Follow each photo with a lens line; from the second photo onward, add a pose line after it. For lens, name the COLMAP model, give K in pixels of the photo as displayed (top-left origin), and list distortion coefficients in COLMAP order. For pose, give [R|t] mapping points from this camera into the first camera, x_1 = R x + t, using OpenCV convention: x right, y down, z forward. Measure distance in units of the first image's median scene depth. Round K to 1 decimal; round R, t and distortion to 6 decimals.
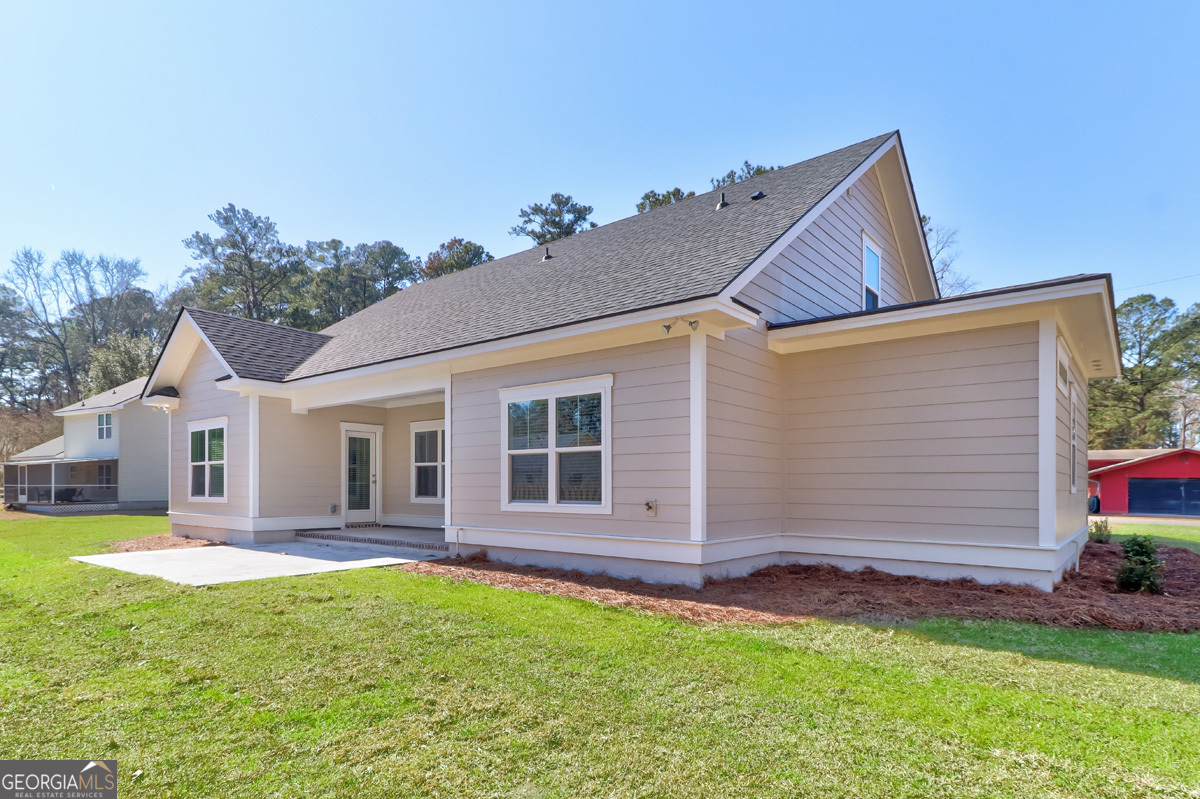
lens RADIAL K [[655.1, 0, 599.7], [0, 655.1, 480.7], [0, 0, 1]] dist [0.011561, -0.000293]
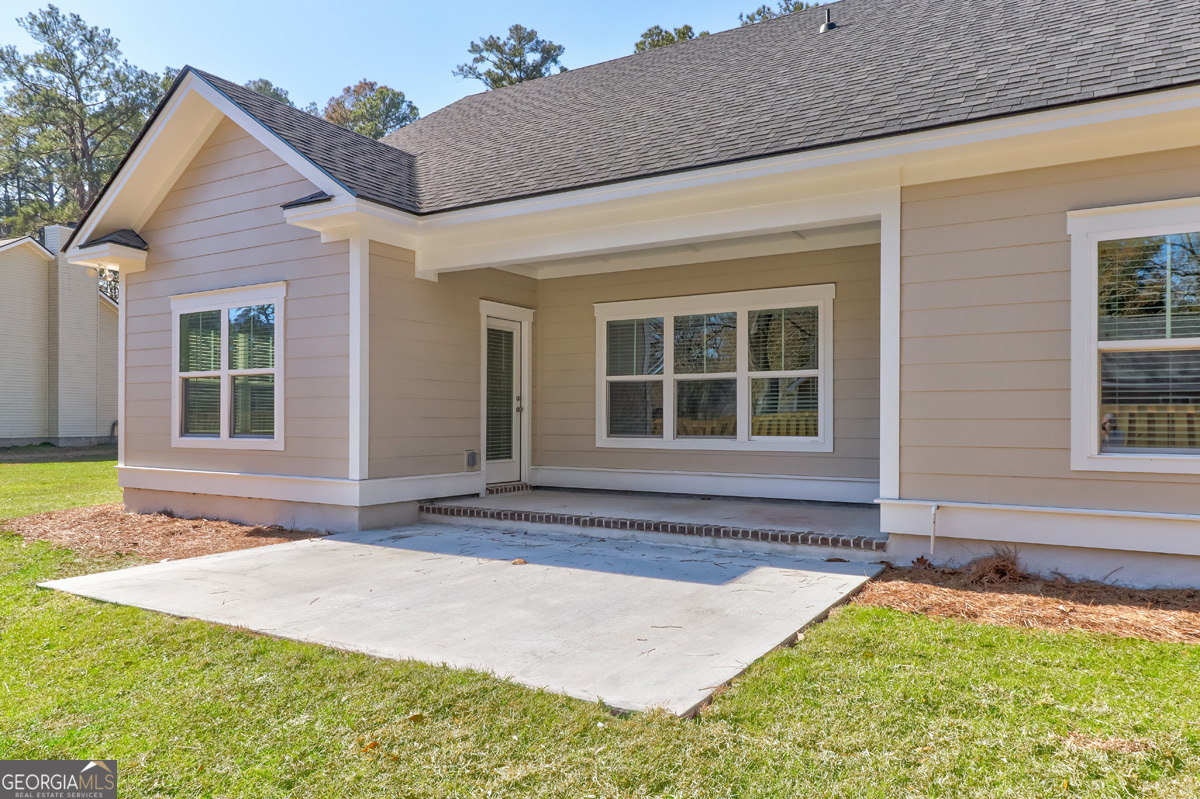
lens RADIAL K [[797.1, 0, 624.6], [0, 797.1, 407.1], [0, 0, 1]] dist [-0.002418, -0.000606]
pose [[0.987973, -0.003488, 0.154585, -0.105626], [0.003106, 0.999991, 0.002713, -0.000419], [-0.154593, -0.002200, 0.987976, 0.091580]]
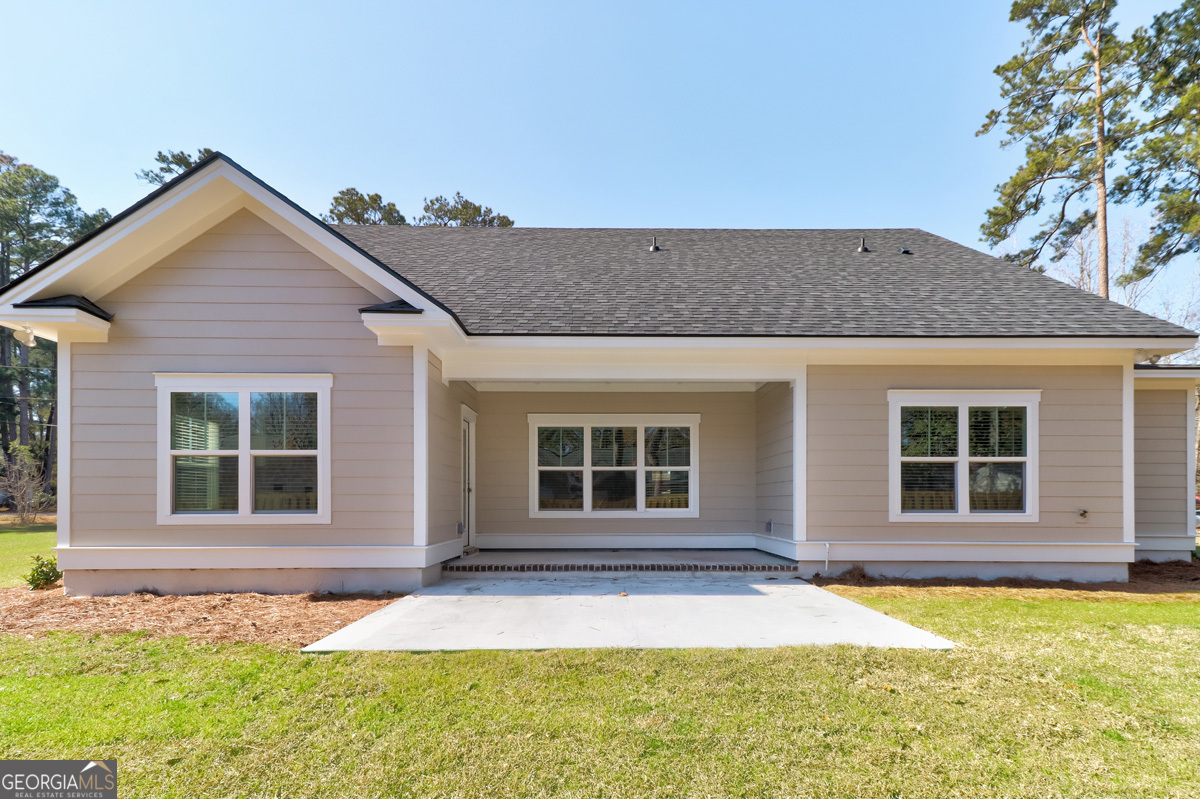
lens RADIAL K [[565.0, 0, 600.9], [0, 565.0, 498.8], [0, 0, 1]] dist [0.012567, -0.000124]
pose [[0.766632, -0.005869, 0.642060, -0.186610], [-0.005237, 0.999868, 0.015392, 0.000469], [-0.642065, -0.015162, 0.766500, 0.123425]]
